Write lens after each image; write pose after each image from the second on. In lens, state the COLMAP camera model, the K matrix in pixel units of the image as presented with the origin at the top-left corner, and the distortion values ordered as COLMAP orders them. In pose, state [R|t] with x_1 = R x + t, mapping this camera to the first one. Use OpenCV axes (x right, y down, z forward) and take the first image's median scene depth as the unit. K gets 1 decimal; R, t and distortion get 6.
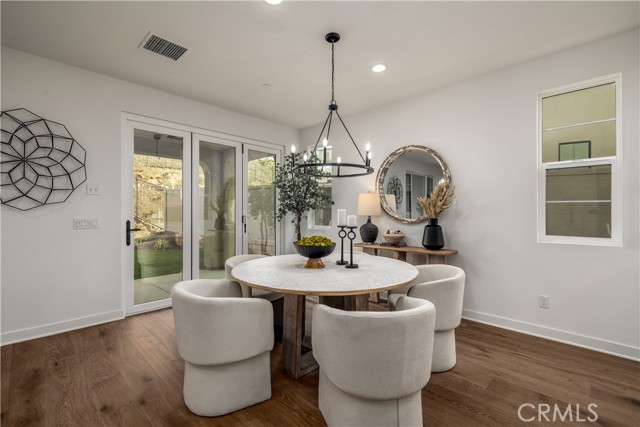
lens RADIAL K [[281.0, 0, 314.1], [0, 281.0, 211.2], [0, 0, 1]] dist [0.000894, 0.000809]
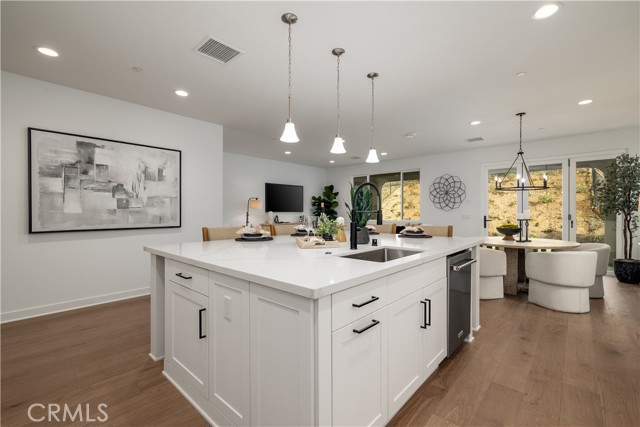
lens RADIAL K [[281.0, 0, 320.4], [0, 281.0, 212.3], [0, 0, 1]] dist [0.000894, 0.000809]
pose [[0.025229, 0.004657, -0.999671, 1.600239], [-0.000607, 0.999989, 0.004643, -0.000332], [0.999682, 0.000489, 0.025231, -0.289566]]
